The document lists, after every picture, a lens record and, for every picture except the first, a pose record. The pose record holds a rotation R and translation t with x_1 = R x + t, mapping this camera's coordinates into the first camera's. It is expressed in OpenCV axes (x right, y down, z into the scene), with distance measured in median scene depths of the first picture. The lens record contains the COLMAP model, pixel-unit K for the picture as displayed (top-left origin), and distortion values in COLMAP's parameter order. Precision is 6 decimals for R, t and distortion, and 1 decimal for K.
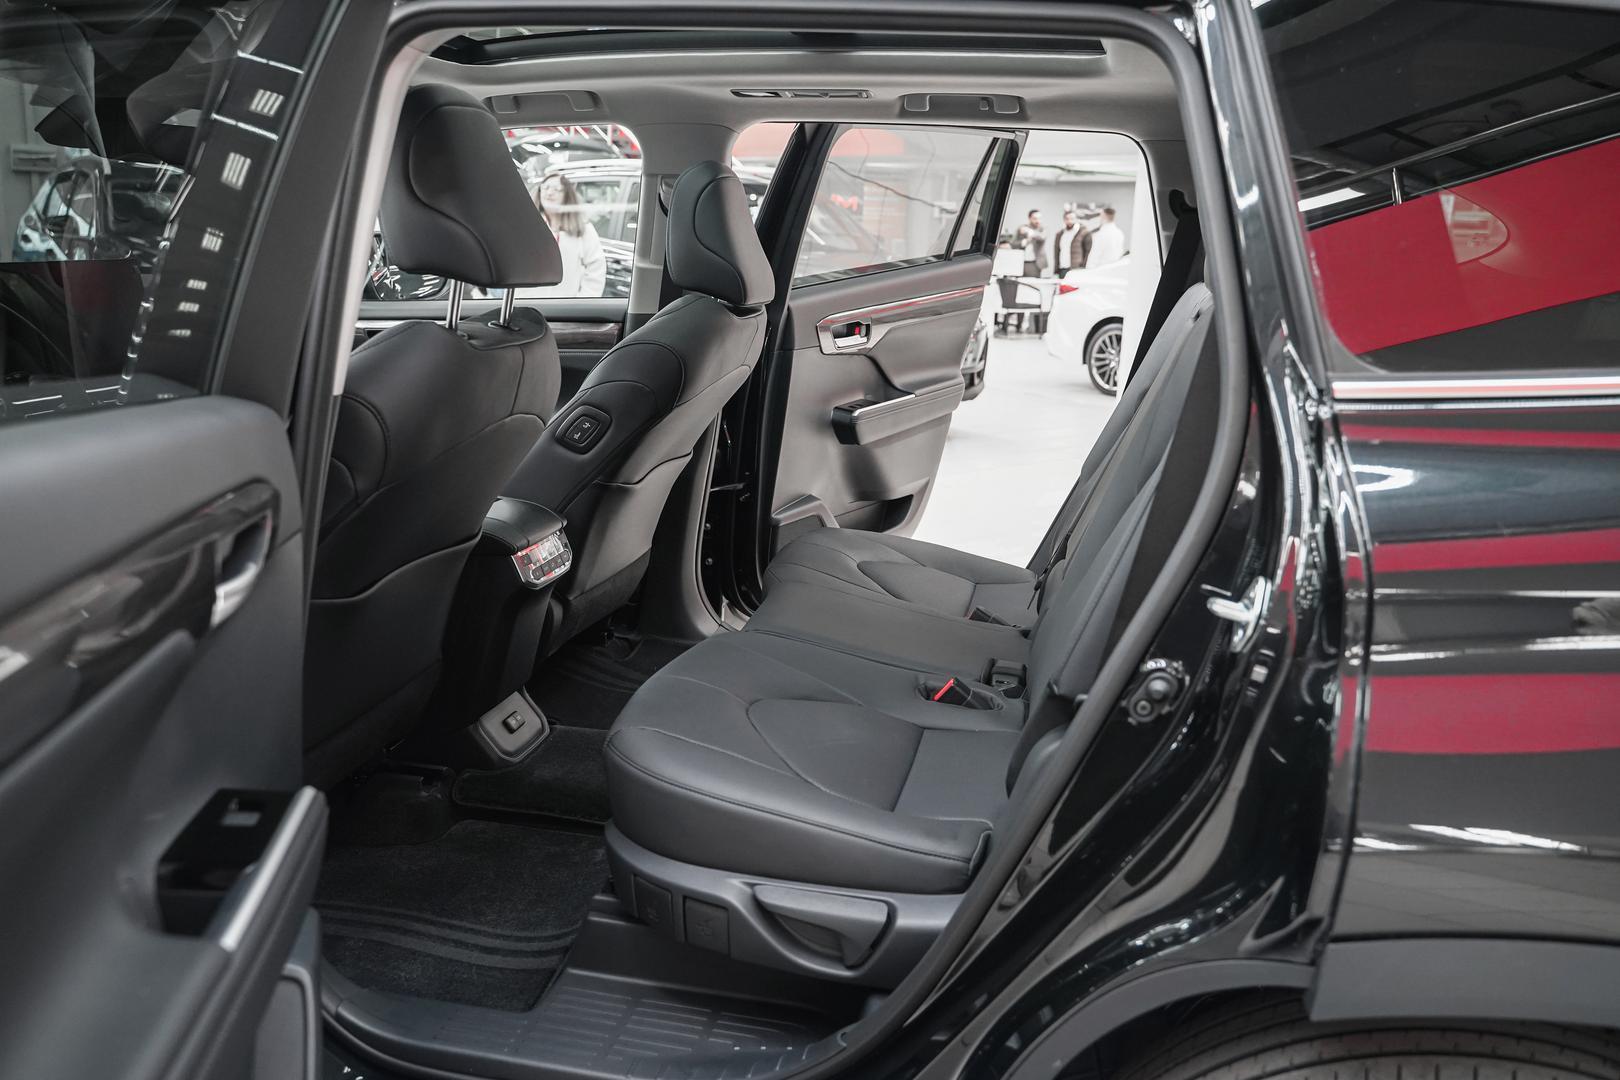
lens RADIAL K [[1261.6, 0, 810.0], [0, 1261.6, 540.0], [0, 0, 1]] dist [-0.013740, 0.005667]
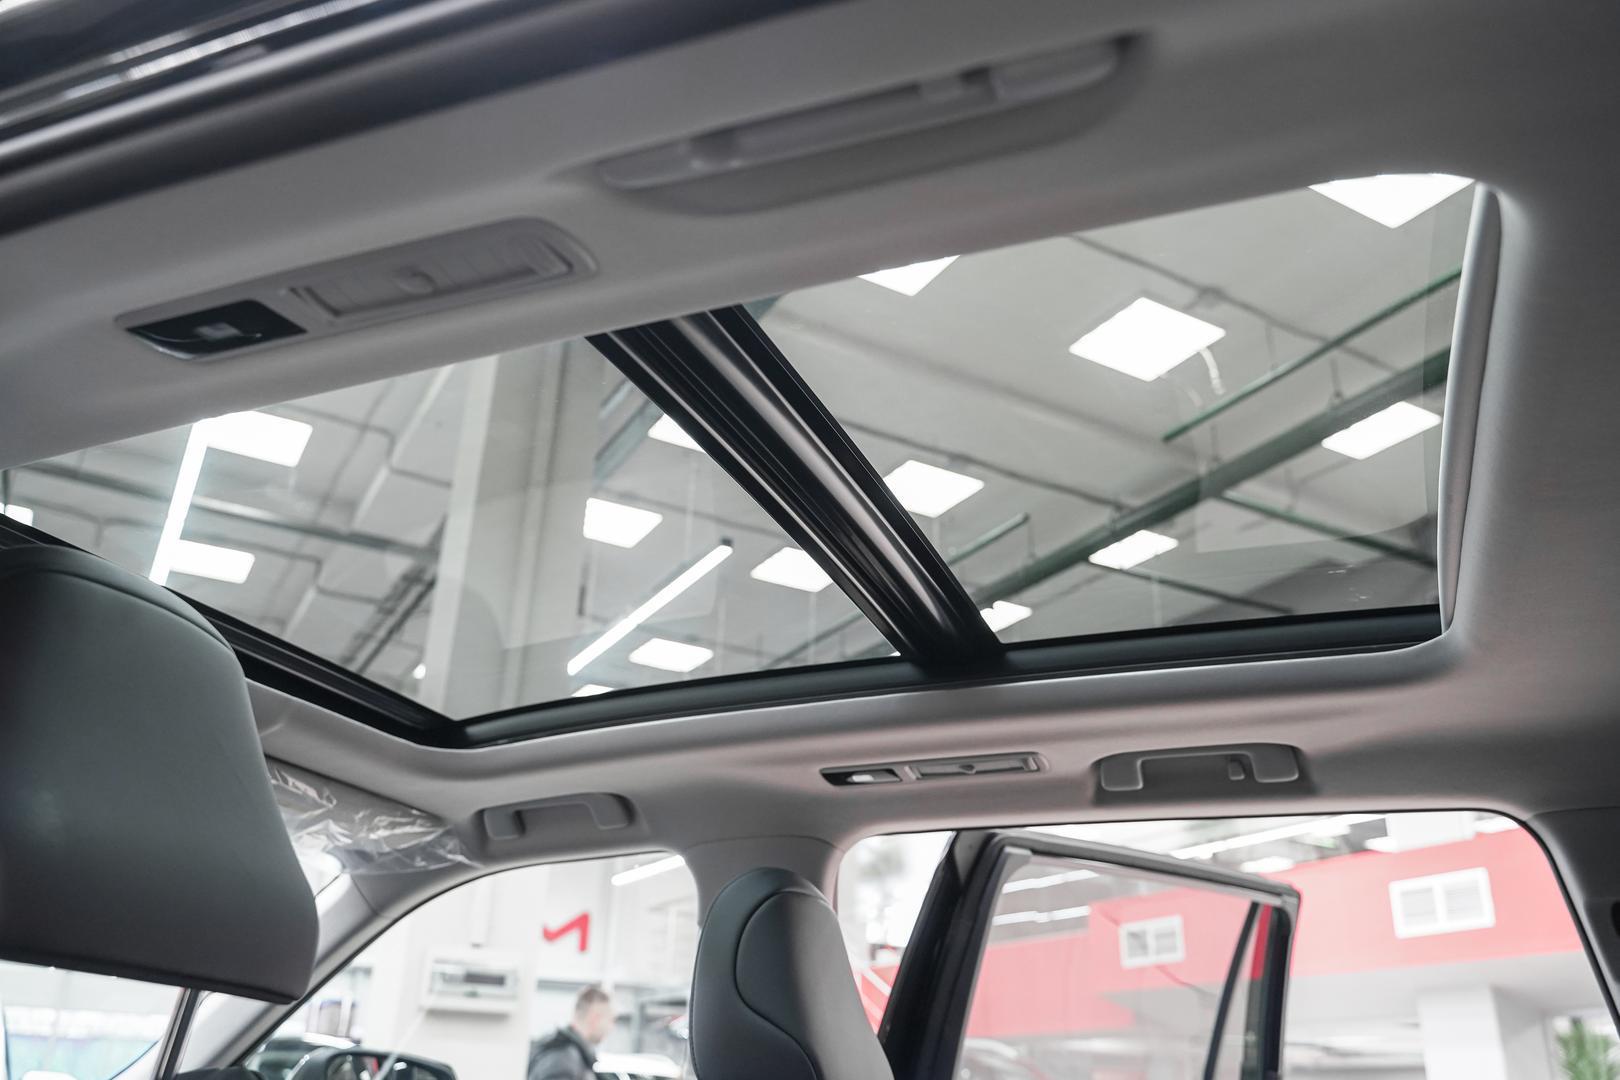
lens RADIAL K [[1261.6, 0, 810.0], [0, 1261.6, 540.0], [0, 0, 1]] dist [-0.013740, 0.005667]
pose [[0.986027, -0.078893, -0.146721, 0.033490], [-0.031415, 0.776886, -0.628857, -0.045551], [0.163598, 0.624679, 0.763552, 0.421147]]
